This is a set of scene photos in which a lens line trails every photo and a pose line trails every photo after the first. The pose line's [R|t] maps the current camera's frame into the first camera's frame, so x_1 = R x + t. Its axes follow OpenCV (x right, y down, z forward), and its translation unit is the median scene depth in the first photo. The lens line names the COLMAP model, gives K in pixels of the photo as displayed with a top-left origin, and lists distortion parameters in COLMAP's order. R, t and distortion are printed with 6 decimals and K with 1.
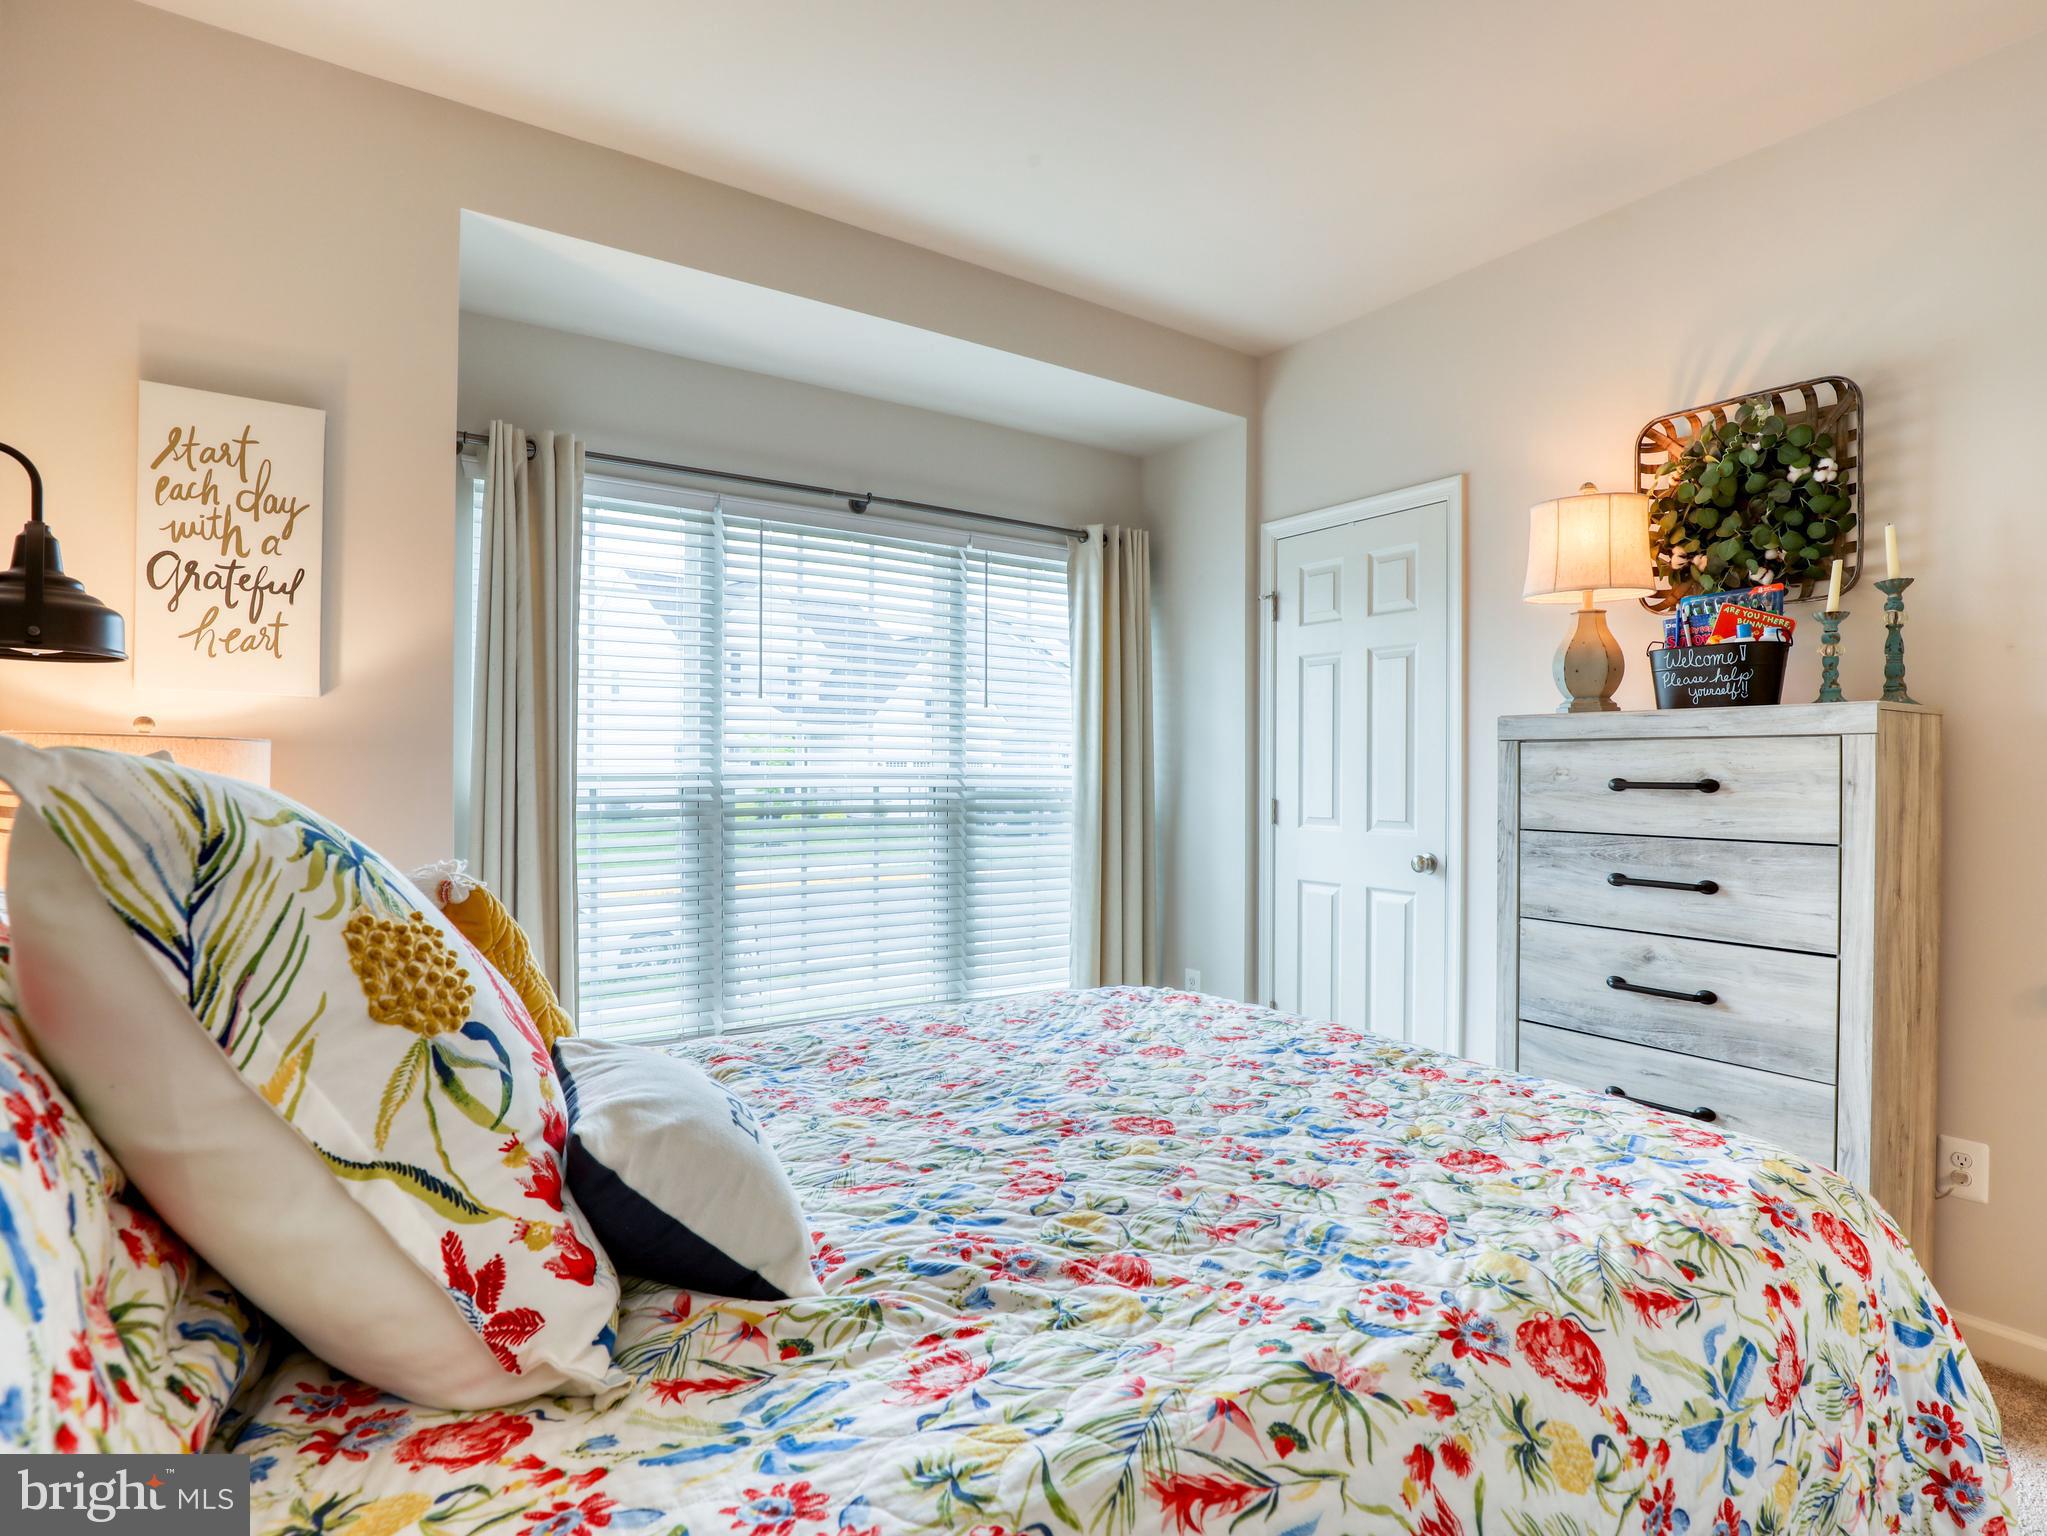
lens RADIAL K [[1136.3, 0, 1023.5], [0, 1136.3, 768.0], [0, 0, 1]] dist [-0.014693, -0.018529]
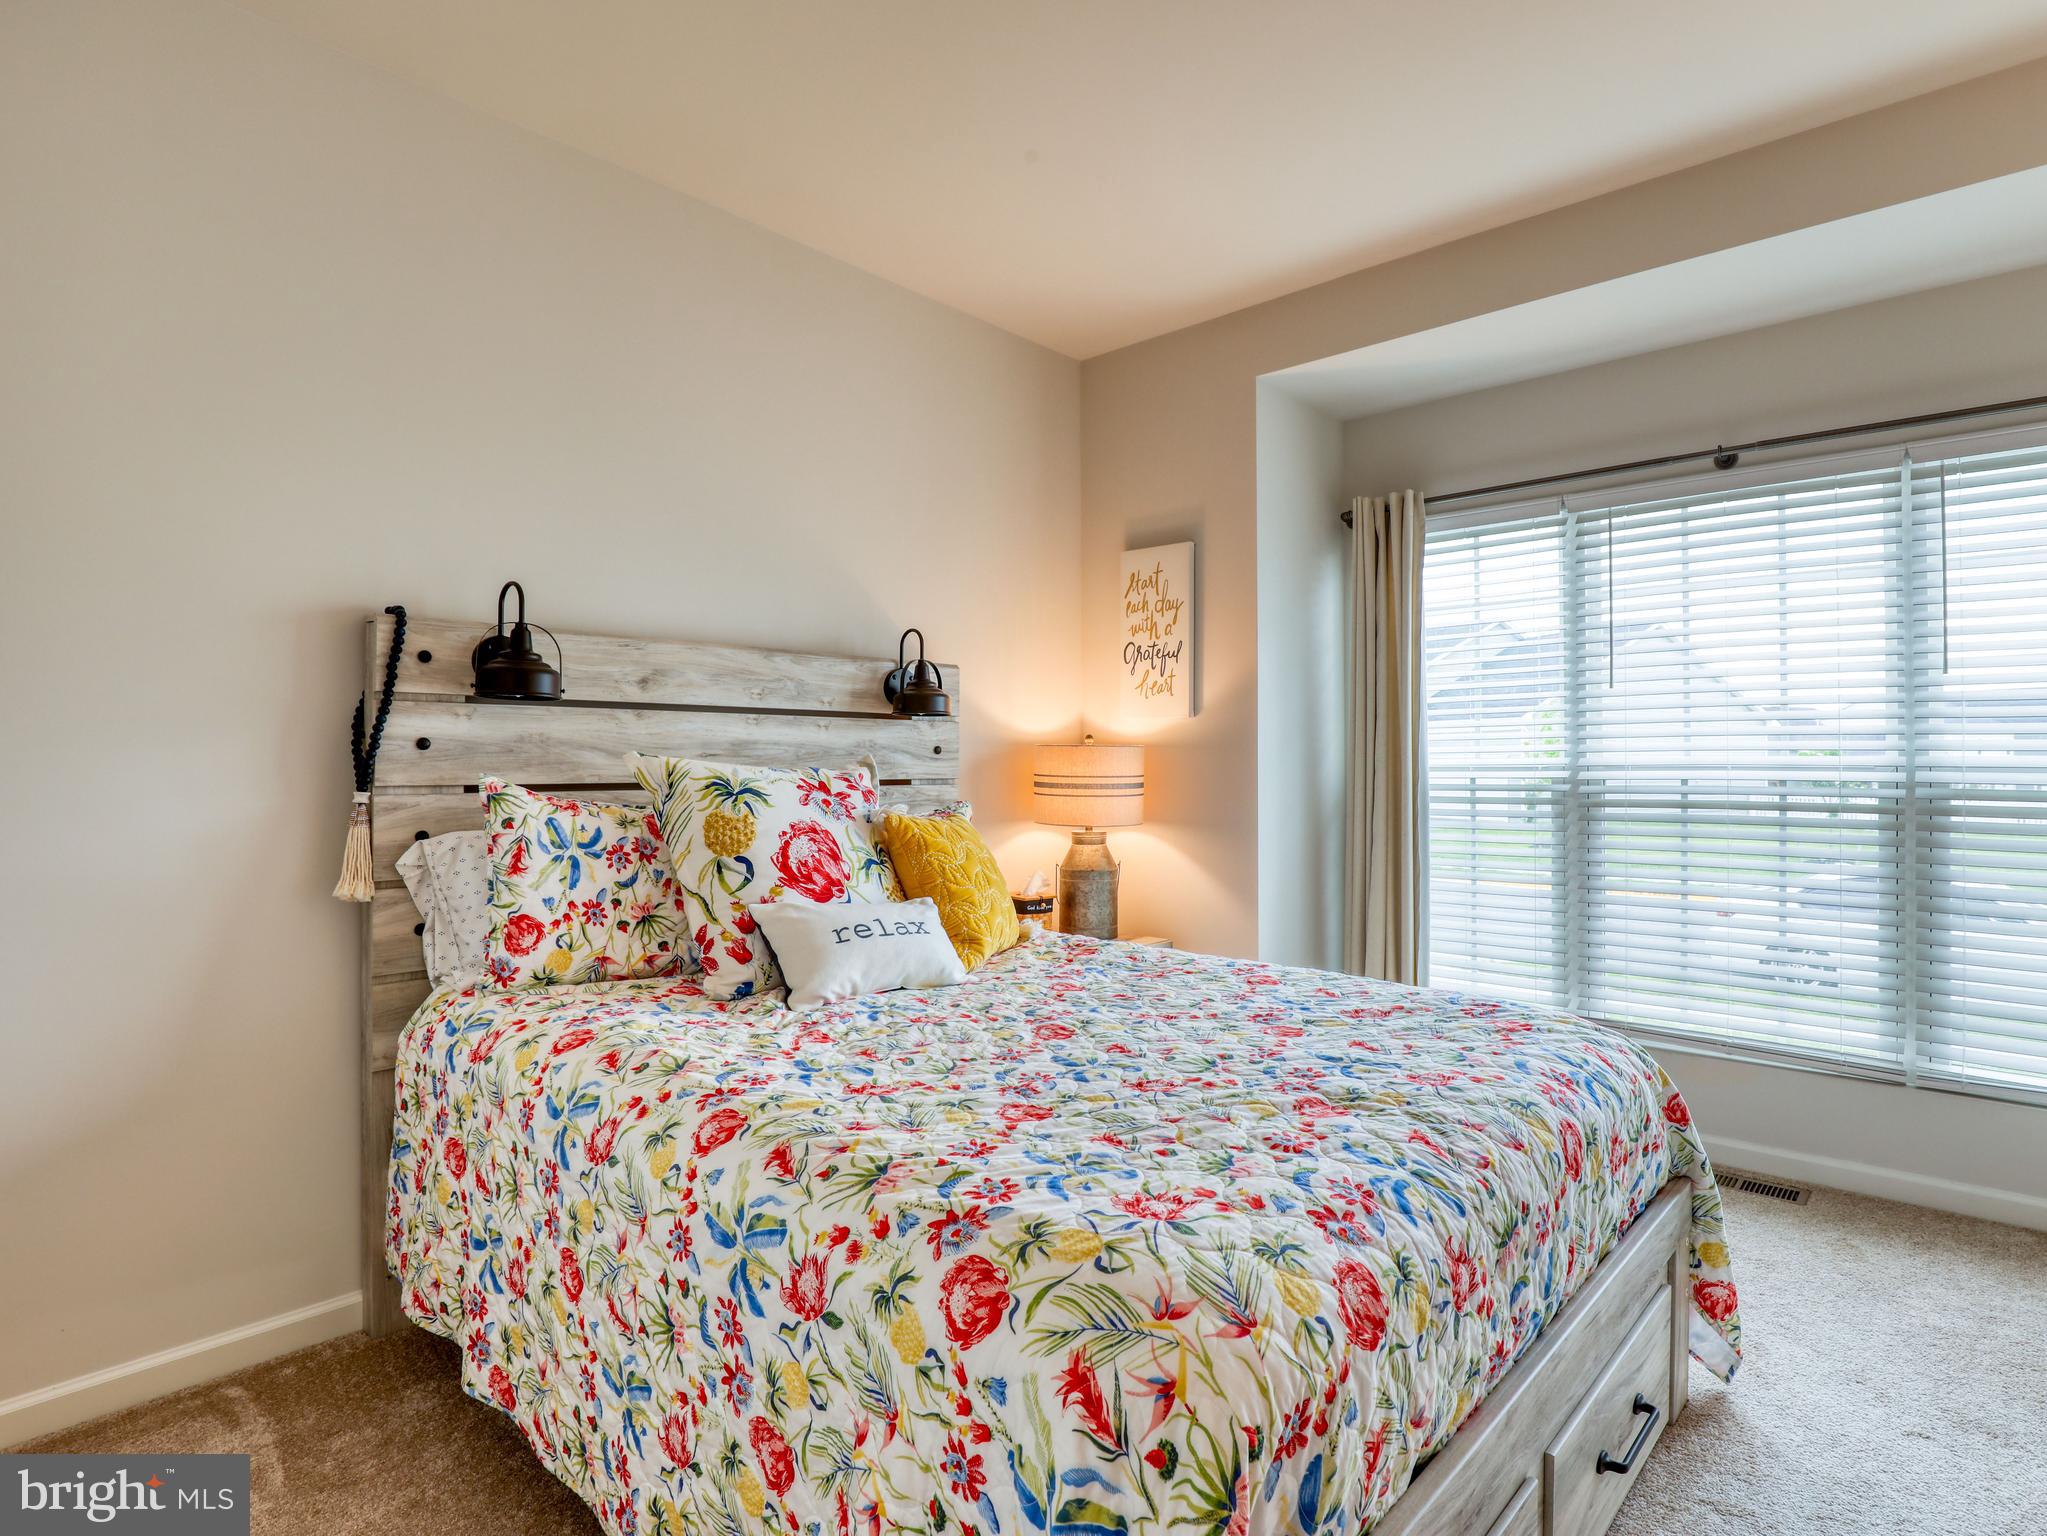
lens RADIAL K [[1055.1, 0, 1023.5], [0, 1055.1, 768.0], [0, 0, 1]] dist [-0.026366, 0.000513]
pose [[0.183011, 0.003223, -0.983106, 0.871788], [0.003669, 0.999985, 0.003962, 0.003617], [0.983104, -0.004332, 0.182997, 0.501250]]
